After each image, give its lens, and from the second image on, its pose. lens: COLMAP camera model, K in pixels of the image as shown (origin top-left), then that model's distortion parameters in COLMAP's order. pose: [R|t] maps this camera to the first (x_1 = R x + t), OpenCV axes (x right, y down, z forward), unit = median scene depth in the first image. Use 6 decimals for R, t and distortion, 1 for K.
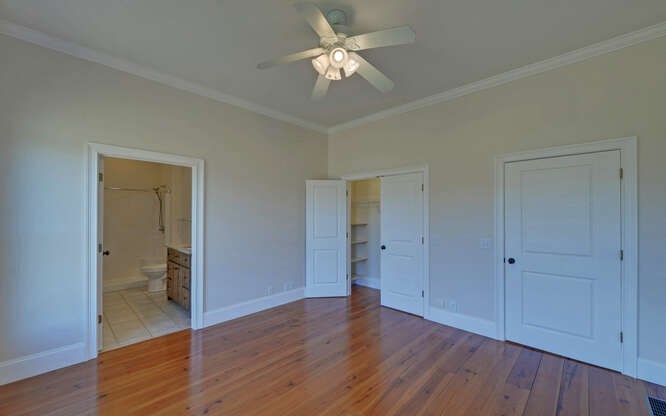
lens RADIAL K [[271.6, 0, 339.3], [0, 271.6, 213.2], [0, 0, 1]] dist [-0.002502, -0.000345]
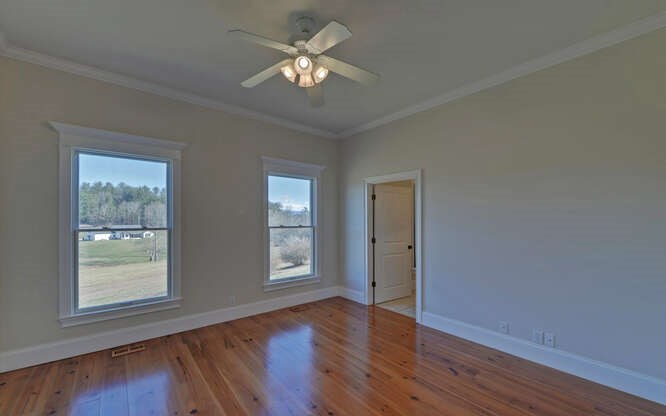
lens RADIAL K [[278.8, 0, 332.3], [0, 278.8, 218.6], [0, 0, 1]] dist [-0.001529, -0.000092]
pose [[-0.162098, -0.005983, -0.986757, 0.755159], [0.002824, 0.999975, -0.006527, 0.007569], [0.986771, -0.003844, -0.162077, 0.954585]]
